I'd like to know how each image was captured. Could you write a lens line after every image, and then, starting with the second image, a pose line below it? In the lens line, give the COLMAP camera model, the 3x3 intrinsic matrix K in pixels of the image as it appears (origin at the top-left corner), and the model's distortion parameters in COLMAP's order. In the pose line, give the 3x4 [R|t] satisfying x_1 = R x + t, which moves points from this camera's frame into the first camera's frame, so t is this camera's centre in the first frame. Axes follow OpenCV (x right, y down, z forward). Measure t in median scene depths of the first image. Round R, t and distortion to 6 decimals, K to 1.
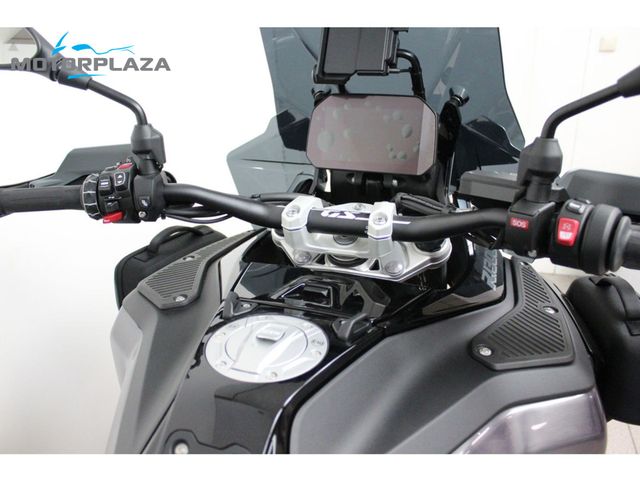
lens RADIAL K [[543.8, 0, 320.0], [0, 543.8, 240.0], [0, 0, 1]] dist [-0.168136, 0.180735]
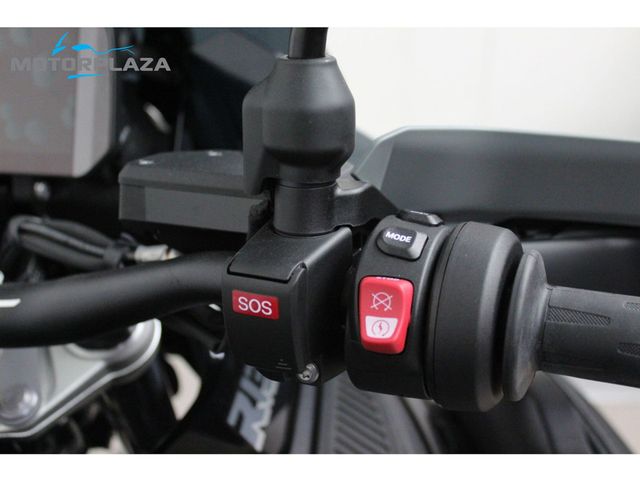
lens RADIAL K [[819.6, 0, 320.0], [0, 819.6, 240.0], [0, 0, 1]] dist [-0.028039, -0.026271]
pose [[0.953367, -0.126432, 0.274055, 0.269393], [0.121122, 0.991974, 0.036284, -0.088047], [-0.276443, -0.001397, 0.961029, 0.459354]]
